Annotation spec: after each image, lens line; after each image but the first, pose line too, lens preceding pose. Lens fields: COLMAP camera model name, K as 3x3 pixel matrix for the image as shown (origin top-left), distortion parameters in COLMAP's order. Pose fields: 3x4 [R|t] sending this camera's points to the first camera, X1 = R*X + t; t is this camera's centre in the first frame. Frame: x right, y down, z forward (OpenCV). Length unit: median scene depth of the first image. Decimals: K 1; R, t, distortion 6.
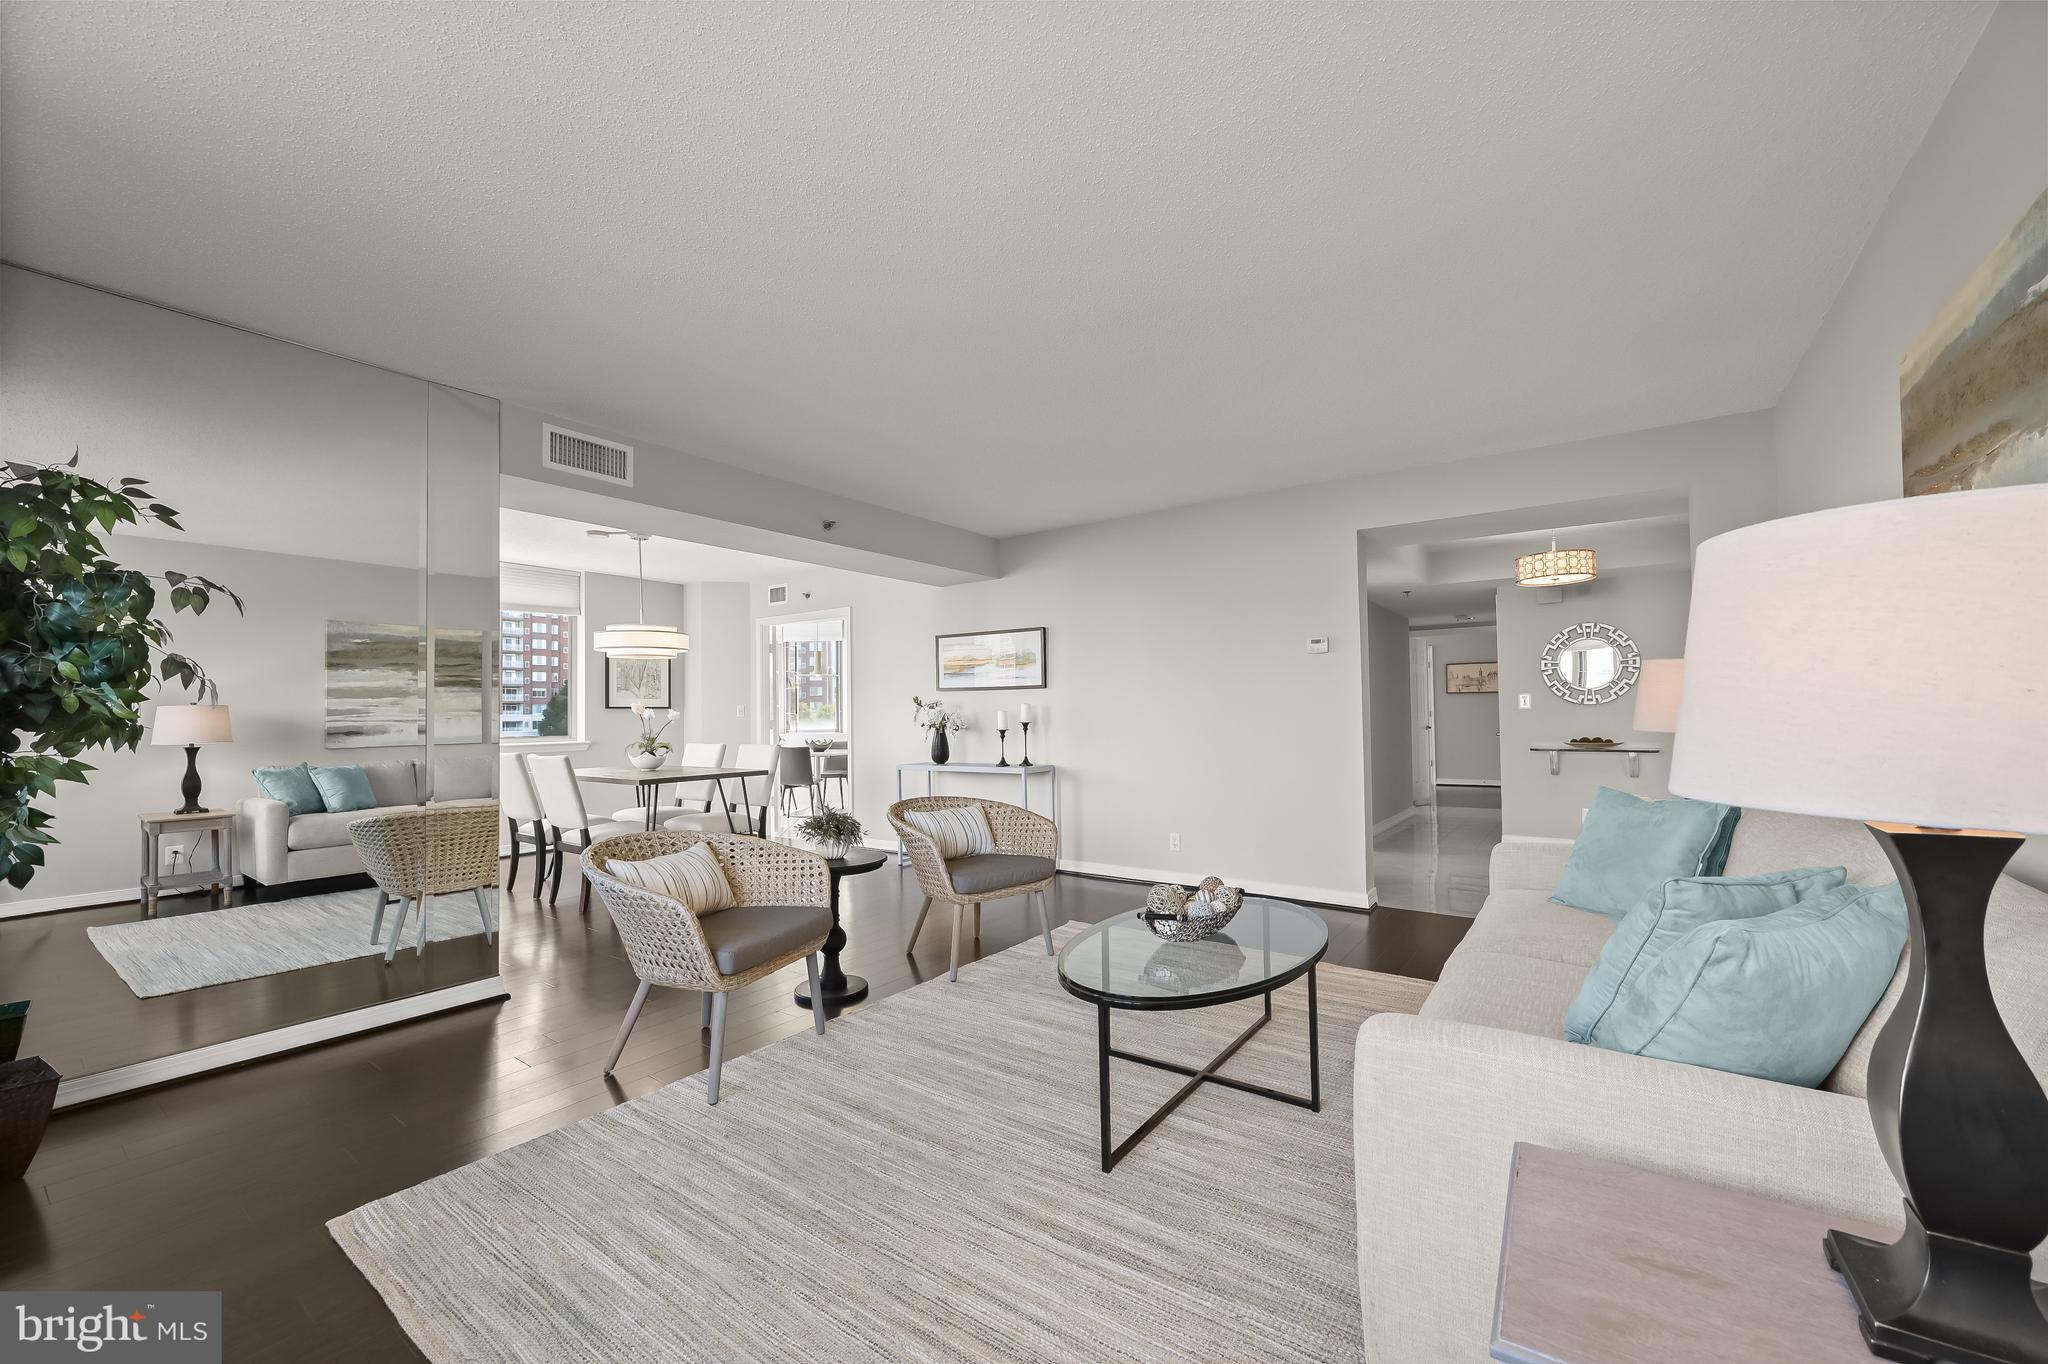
lens RADIAL K [[804.1, 0, 1027.8], [0, 804.1, 701.7], [0, 0, 1]] dist [0.001480, 0.000073]
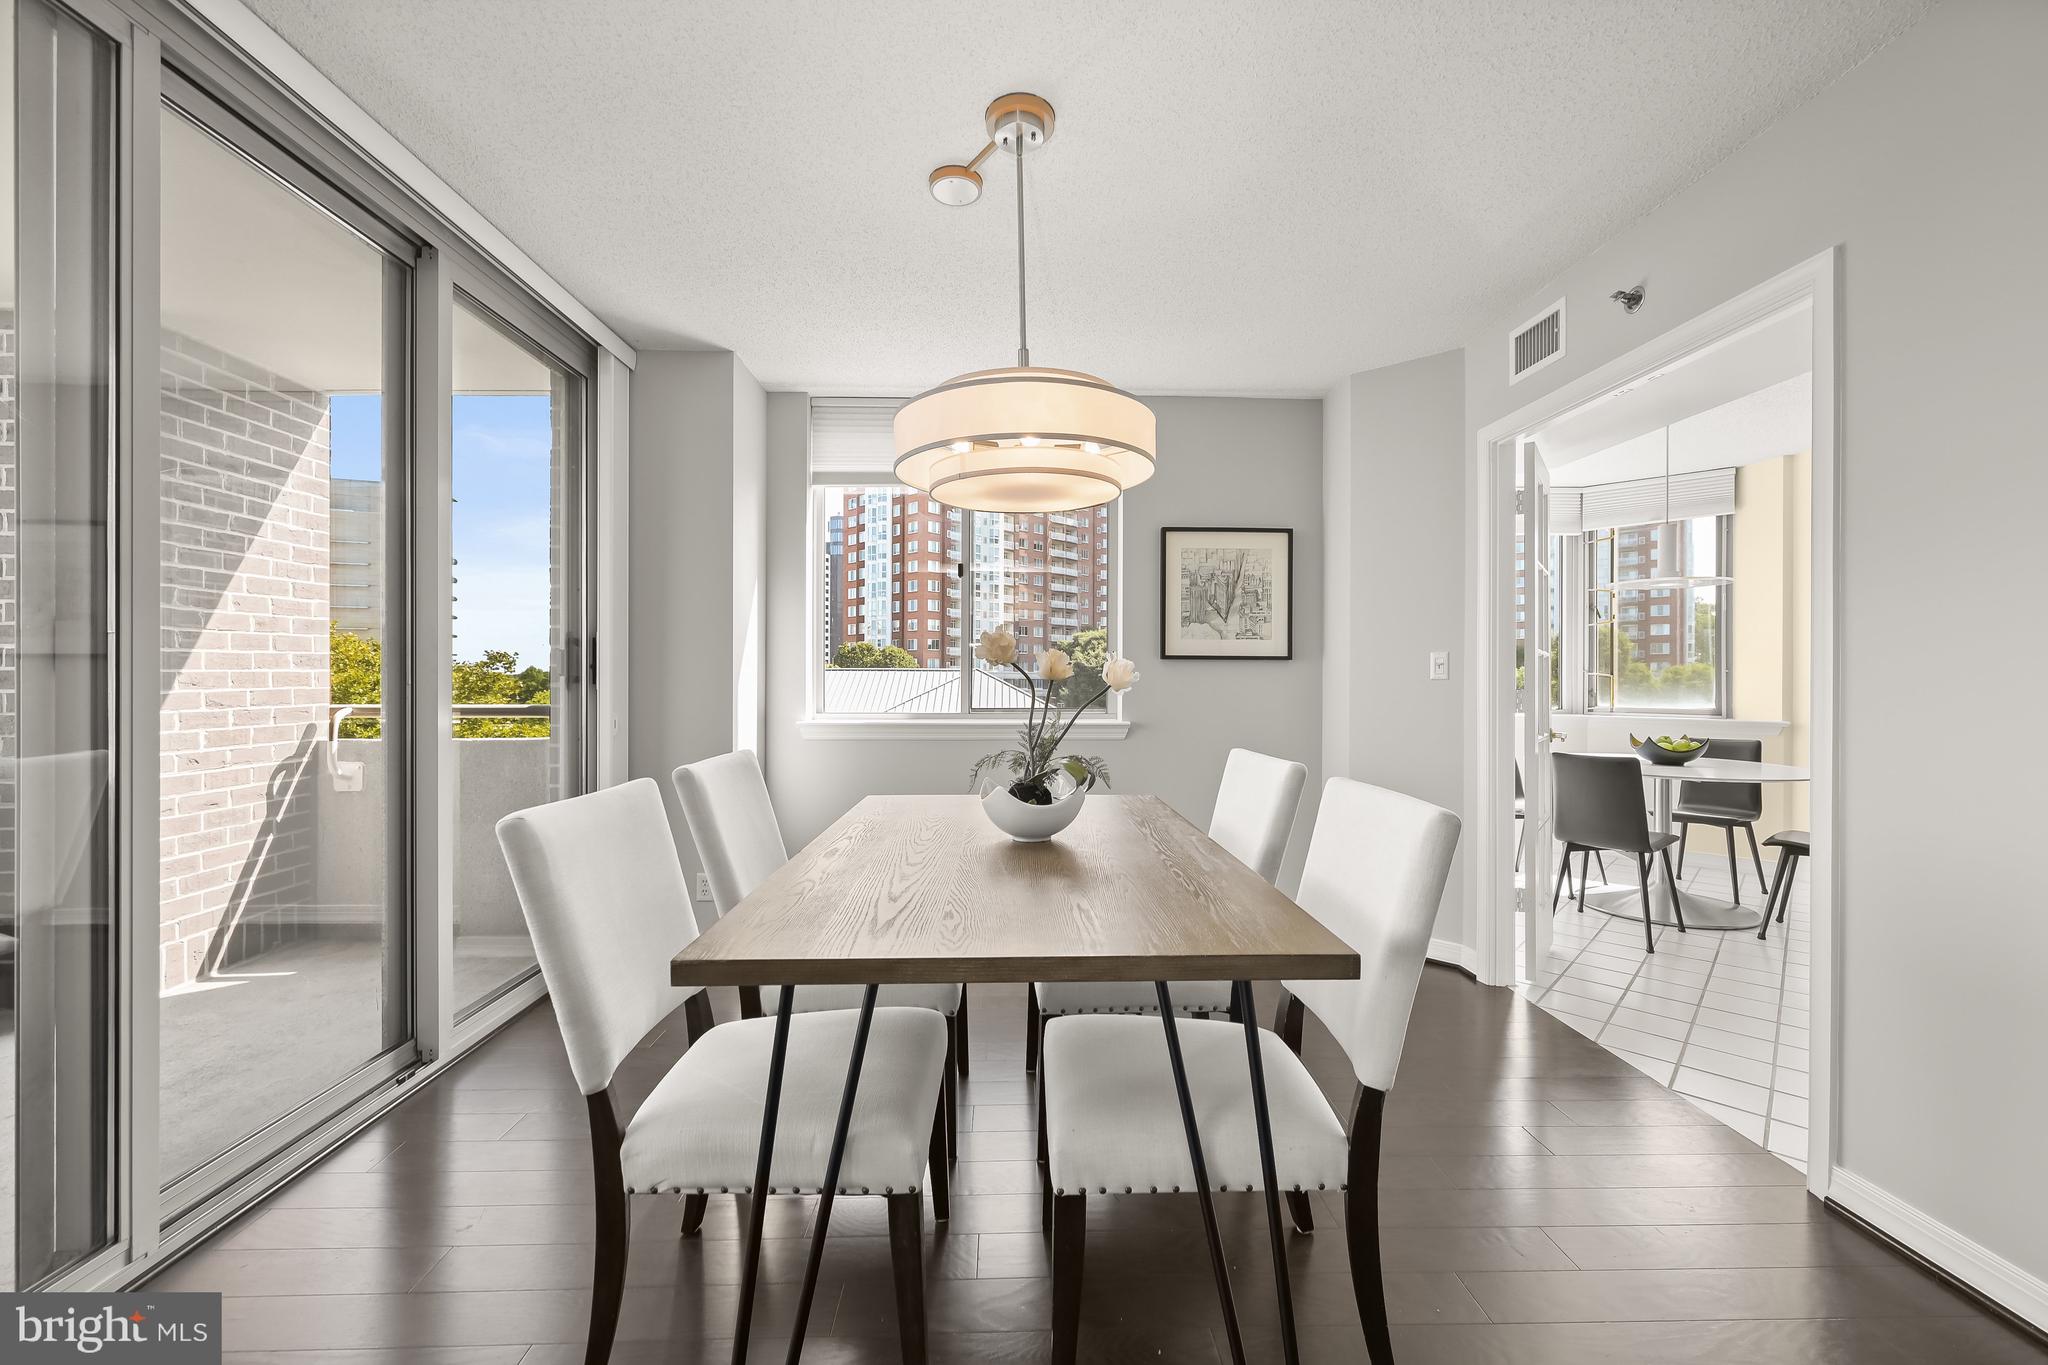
lens RADIAL K [[818.4, 0, 1033.0], [0, 818.4, 677.2], [0, 0, 1]] dist [-0.002627, -0.000193]
pose [[0.612290, 0.013971, -0.790510, -0.128053], [-0.000490, 0.999850, 0.017291, 0.008767], [0.790633, -0.010199, 0.612206, 0.485180]]
